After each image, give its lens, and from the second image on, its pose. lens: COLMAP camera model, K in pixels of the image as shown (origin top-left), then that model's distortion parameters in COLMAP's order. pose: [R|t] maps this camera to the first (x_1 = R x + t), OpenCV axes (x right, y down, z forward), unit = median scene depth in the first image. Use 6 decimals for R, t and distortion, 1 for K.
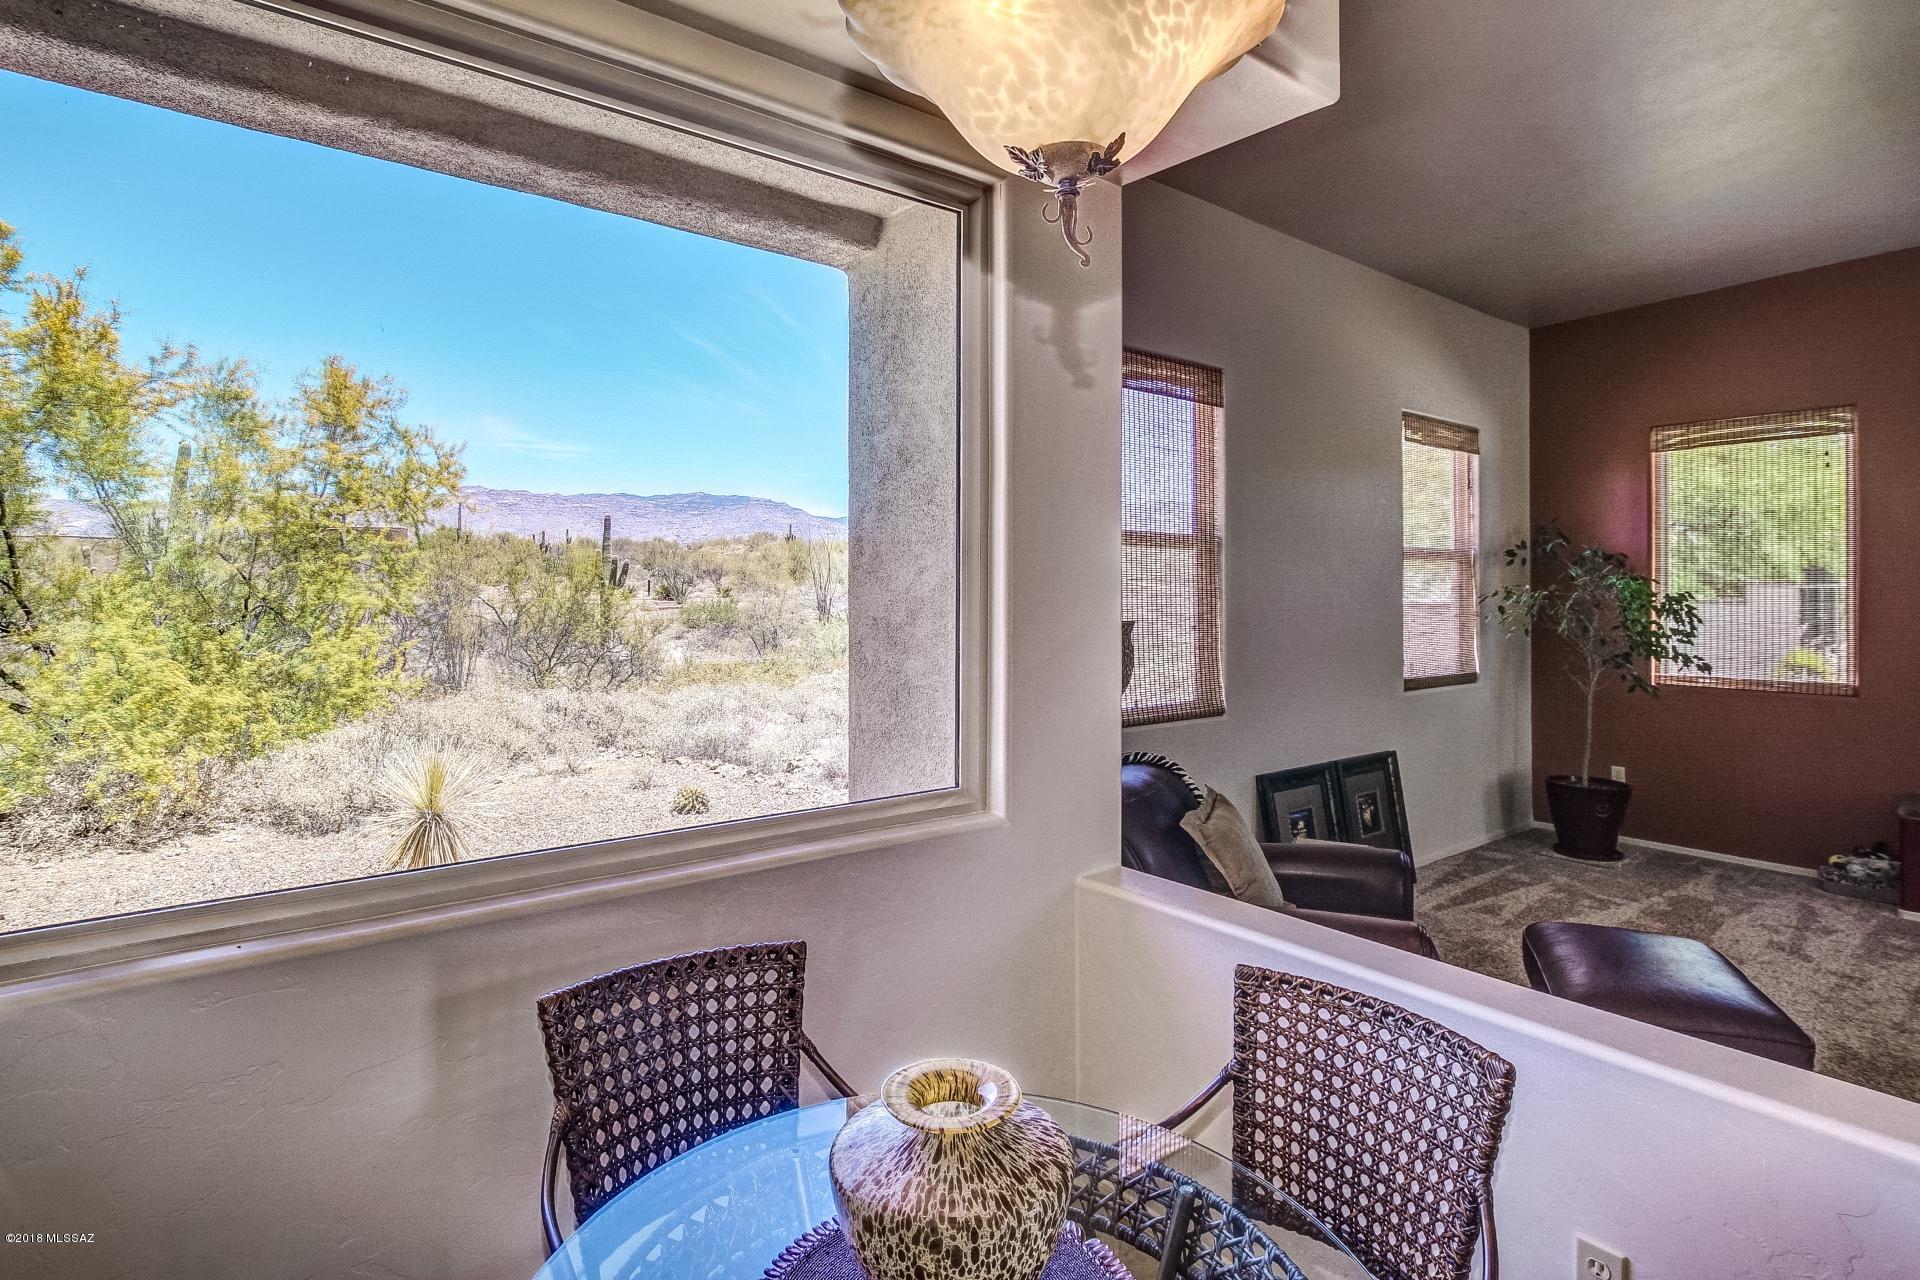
lens RADIAL K [[979.1, 0, 953.6], [0, 979.1, 578.2], [0, 0, 1]] dist [-0.012536, -0.000346]
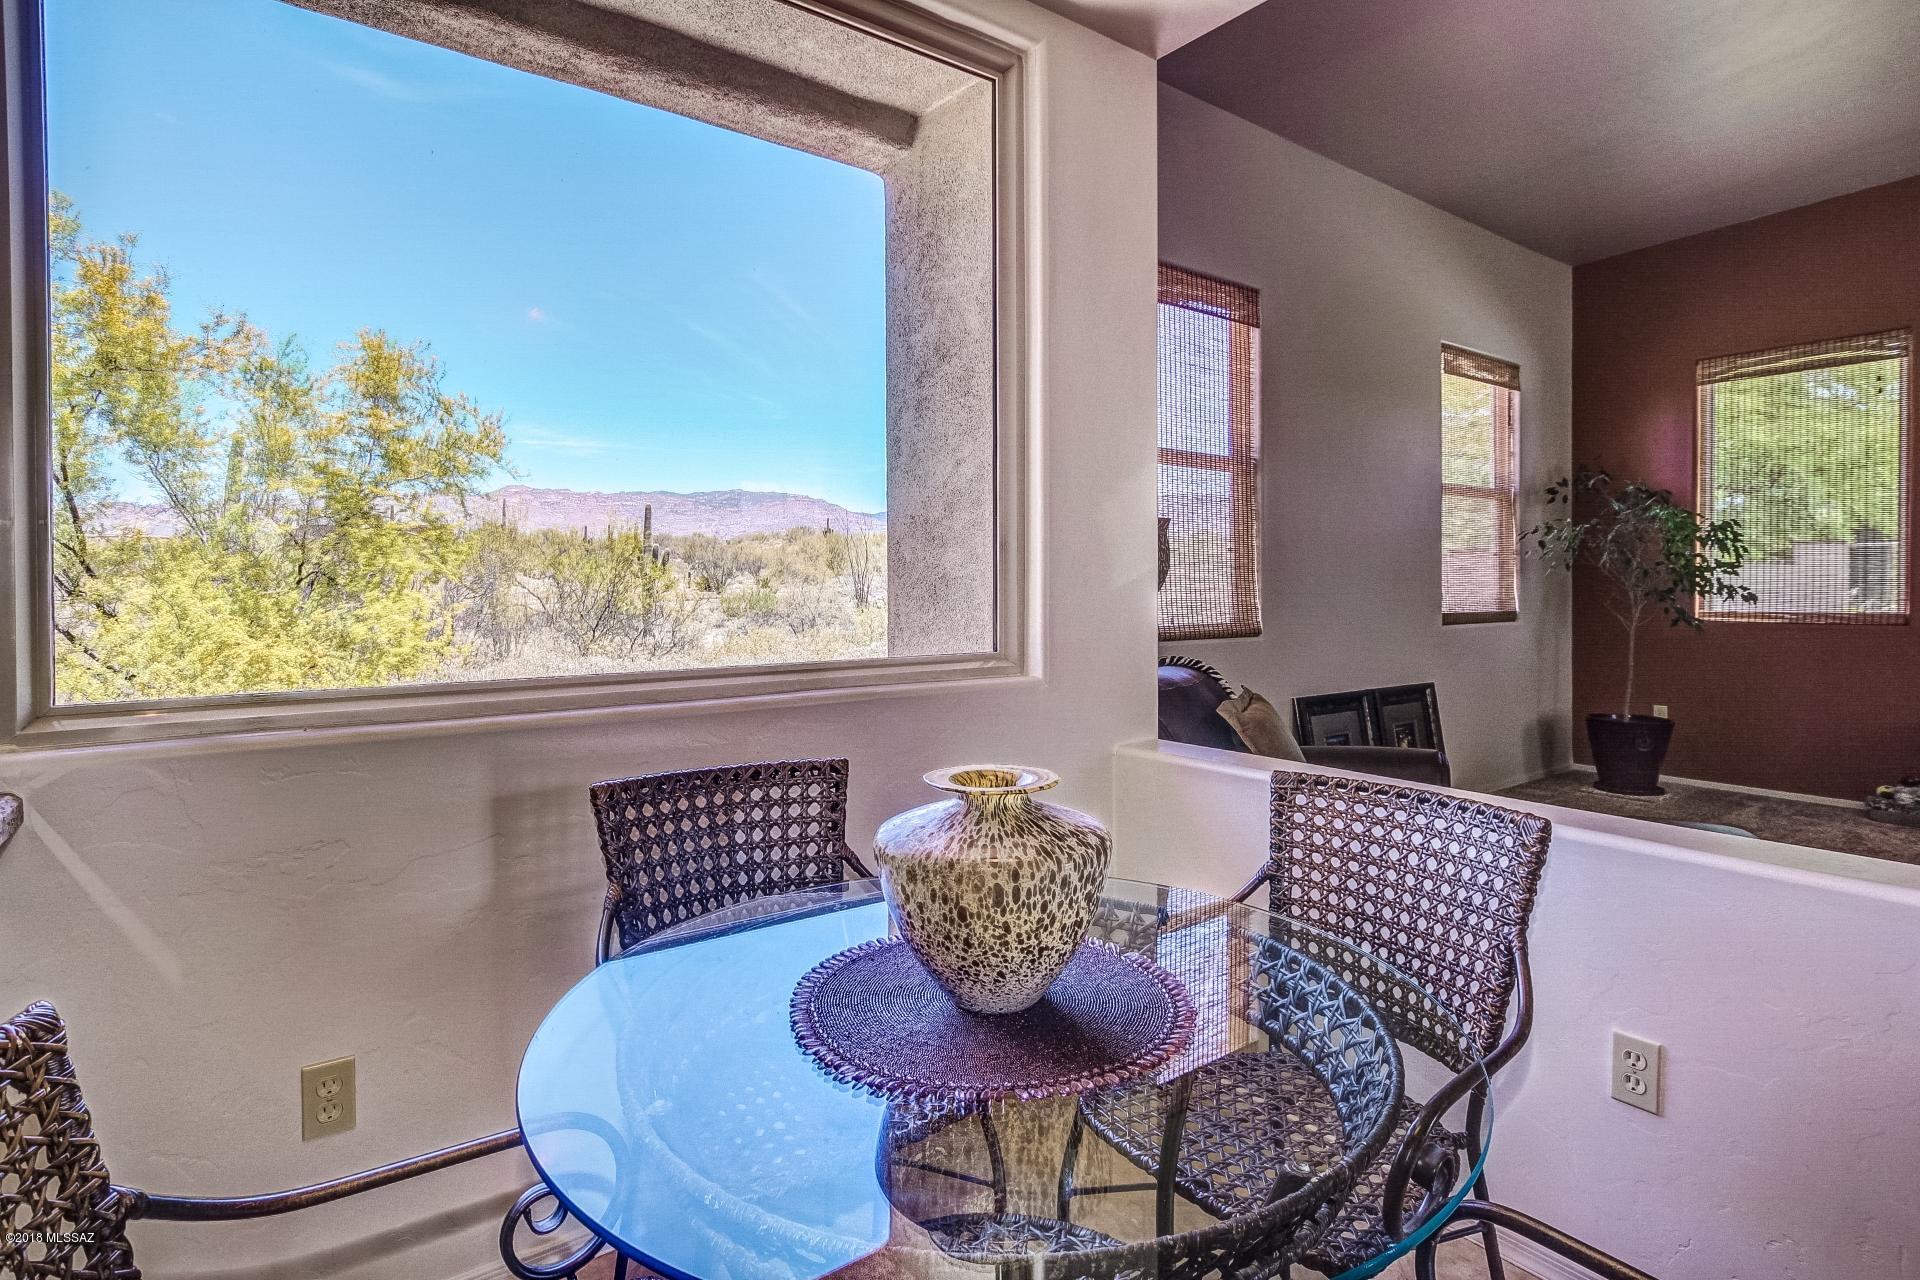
lens RADIAL K [[973.7, 0, 963.3], [0, 973.7, 591.6], [0, 0, 1]] dist [-0.014488, 0.001857]
pose [[0.999616, -0.005060, -0.027248, -0.001160], [0.005671, 0.999733, 0.022403, 0.098285], [0.027127, -0.022549, 0.999378, -0.005995]]
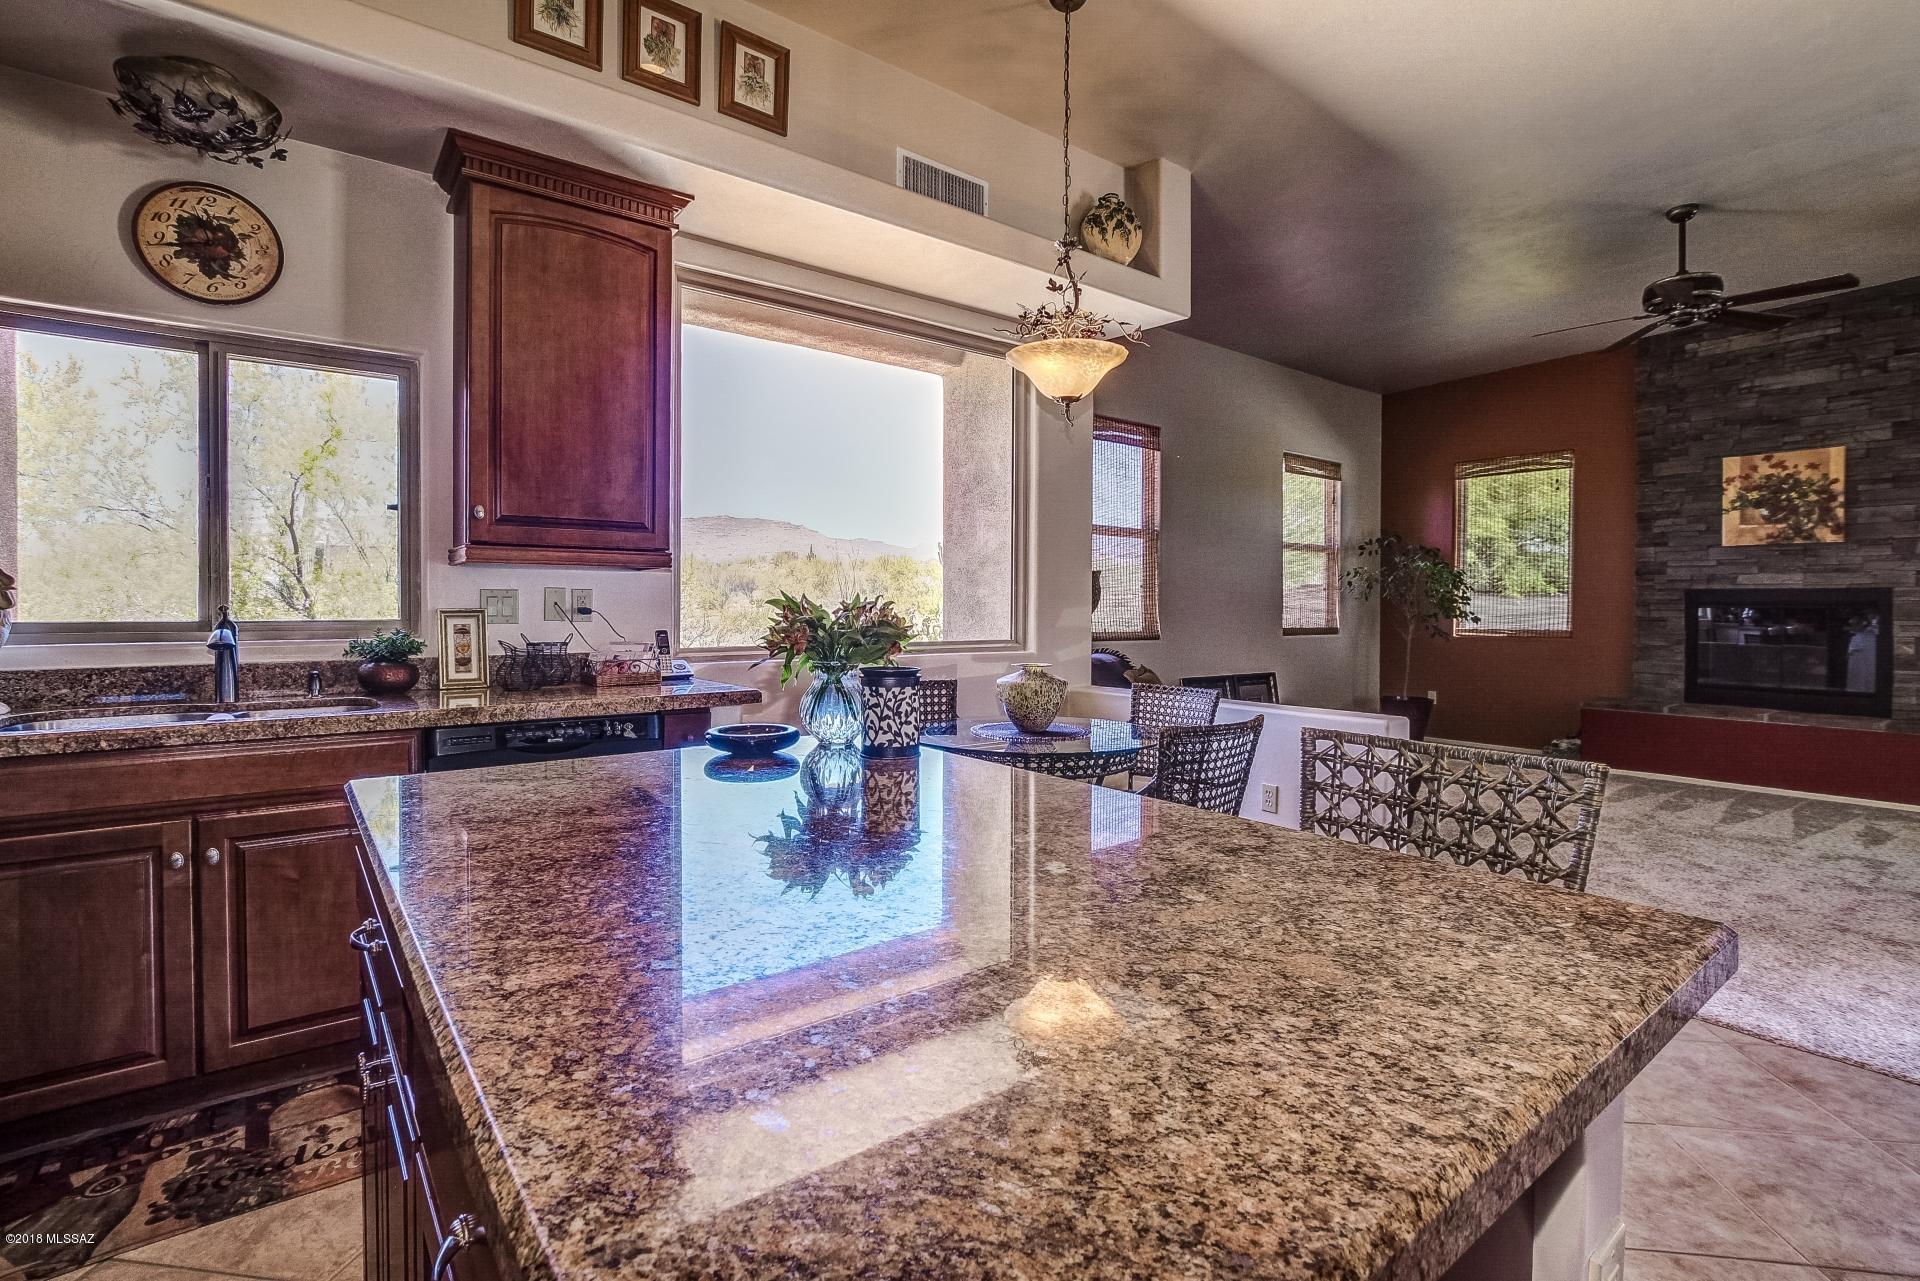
lens RADIAL K [[888.2, 0, 950.5], [0, 888.2, 602.9], [0, 0, 1]] dist [-0.035179, 0.015034]
pose [[0.999949, 0.004751, -0.008967, -0.083610], [-0.004647, 0.999922, 0.011616, 0.088151], [0.009022, -0.011574, 0.999892, -0.677013]]
